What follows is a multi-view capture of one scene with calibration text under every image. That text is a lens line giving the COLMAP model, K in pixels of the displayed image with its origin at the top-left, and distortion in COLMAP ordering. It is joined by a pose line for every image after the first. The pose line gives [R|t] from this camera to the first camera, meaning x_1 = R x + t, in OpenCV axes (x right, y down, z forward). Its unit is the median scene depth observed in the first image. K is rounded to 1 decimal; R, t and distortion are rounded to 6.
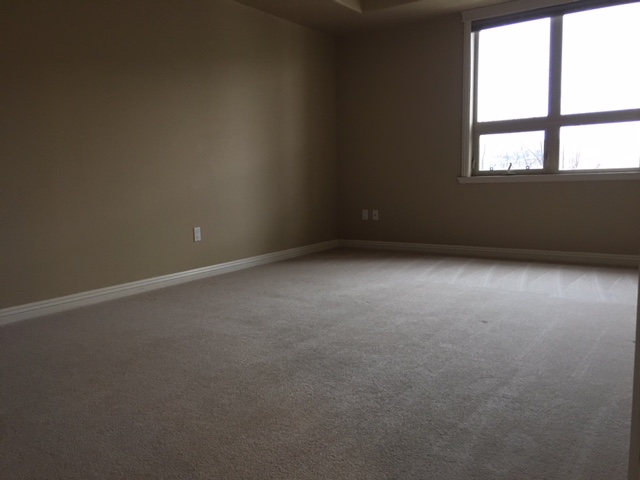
lens RADIAL K [[527.5, 0, 315.4], [0, 527.5, 232.9], [0, 0, 1]] dist [0.074846, -0.066111]
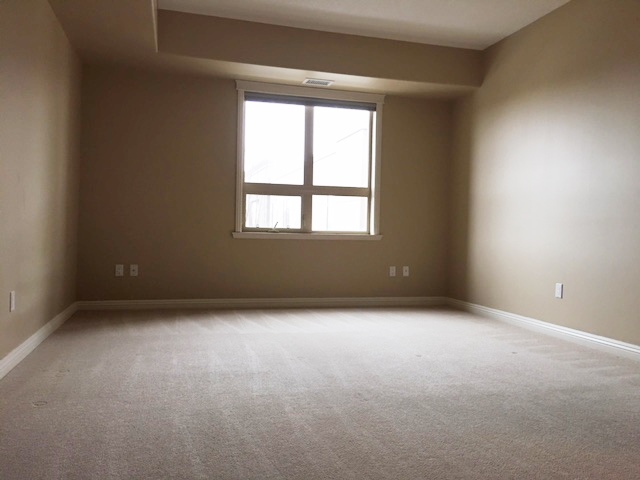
lens RADIAL K [[527.5, 0, 315.4], [0, 527.5, 232.9], [0, 0, 1]] dist [0.074846, -0.066111]
pose [[0.648945, 0.033446, 0.760100, -0.427250], [0.039134, 0.996244, -0.077248, -0.018059], [-0.759828, 0.079875, 0.645199, 0.215387]]
